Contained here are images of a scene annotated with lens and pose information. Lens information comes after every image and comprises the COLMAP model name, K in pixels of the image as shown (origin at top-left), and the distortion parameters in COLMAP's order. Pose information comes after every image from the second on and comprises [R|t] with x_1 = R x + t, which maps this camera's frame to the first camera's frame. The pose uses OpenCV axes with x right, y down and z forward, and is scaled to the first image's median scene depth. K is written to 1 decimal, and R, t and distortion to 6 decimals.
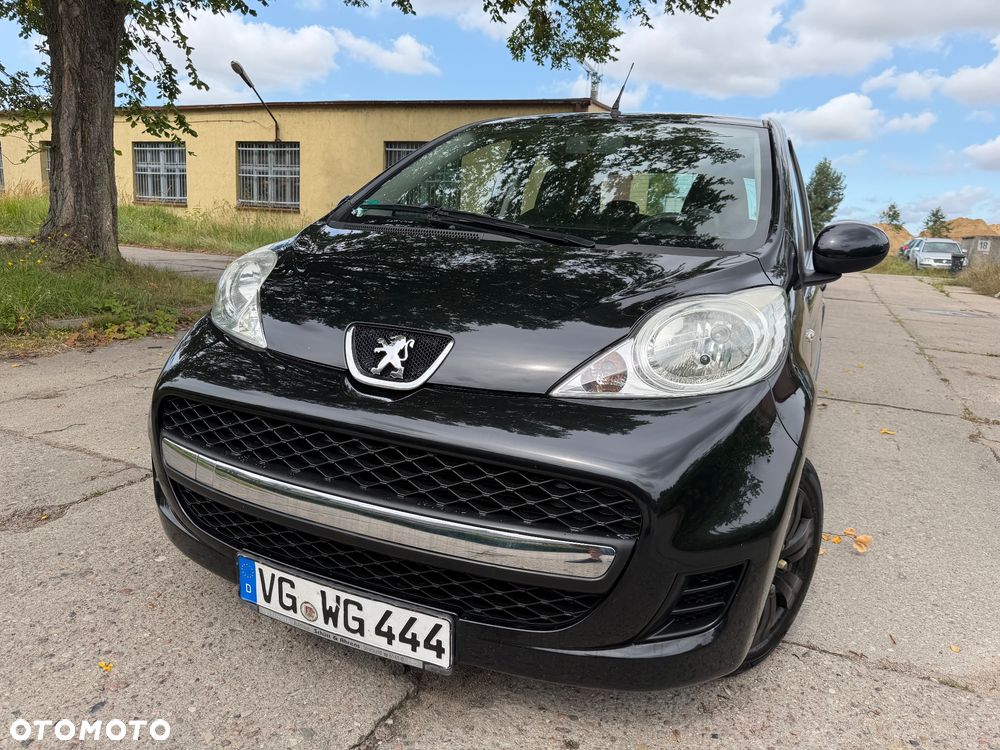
lens RADIAL K [[707.6, 0, 495.2], [0, 707.6, 382.9], [0, 0, 1]] dist [0.044514, -0.055390]
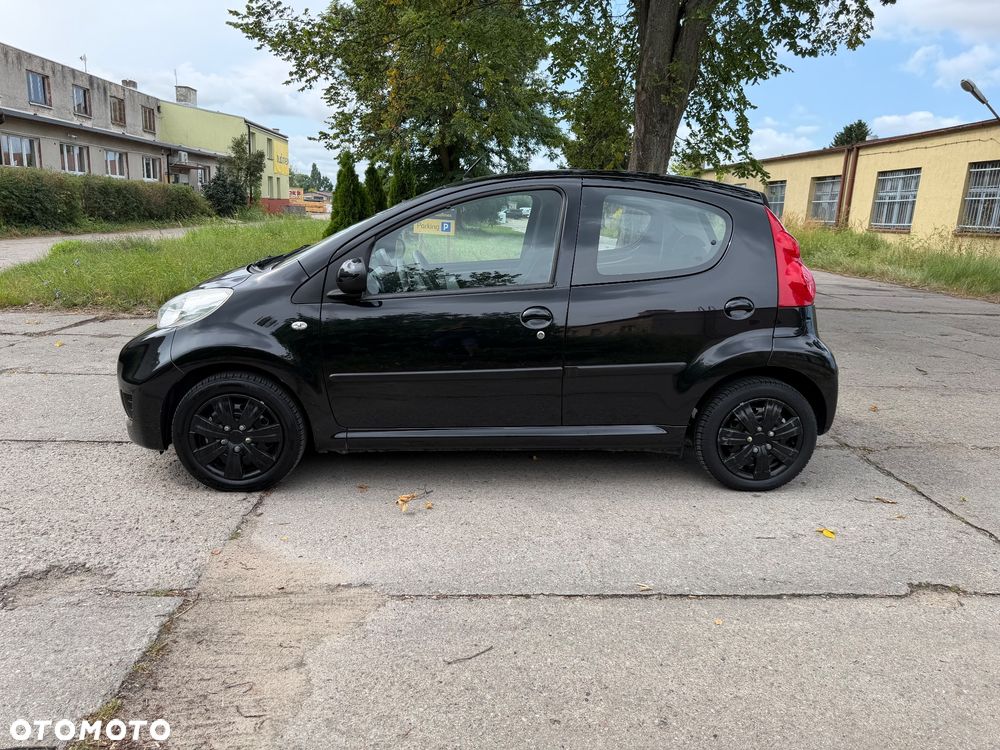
lens RADIAL K [[700.2, 0, 496.5], [0, 700.2, 381.9], [0, 0, 1]] dist [0.025286, -0.023307]
pose [[0.471316, 0.173493, -0.864732, 2.559717], [-0.200567, 0.975857, 0.086470, -0.213948], [0.858856, 0.132681, 0.494734, 0.731143]]
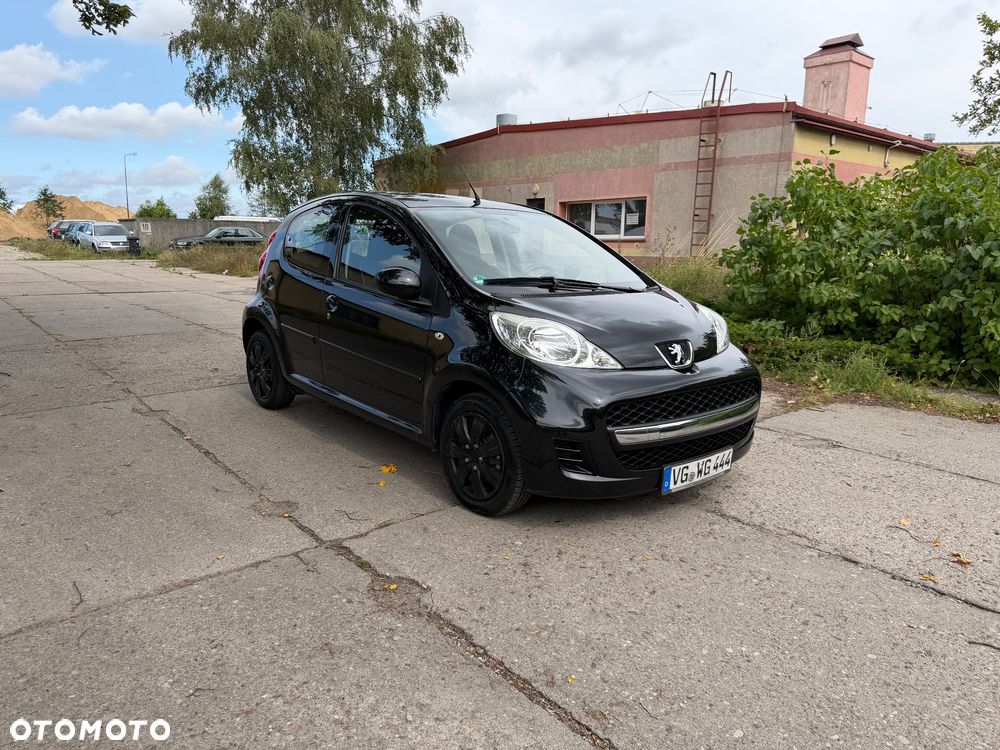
lens RADIAL K [[707.6, 0, 513.4], [0, 707.6, 376.8], [0, 0, 1]] dist [0.044514, -0.055390]
pose [[0.408607, -0.222407, 0.885198, -2.240526], [0.199503, 0.968168, 0.151162, -0.389911], [-0.890639, 0.114834, 0.439971, 0.485531]]
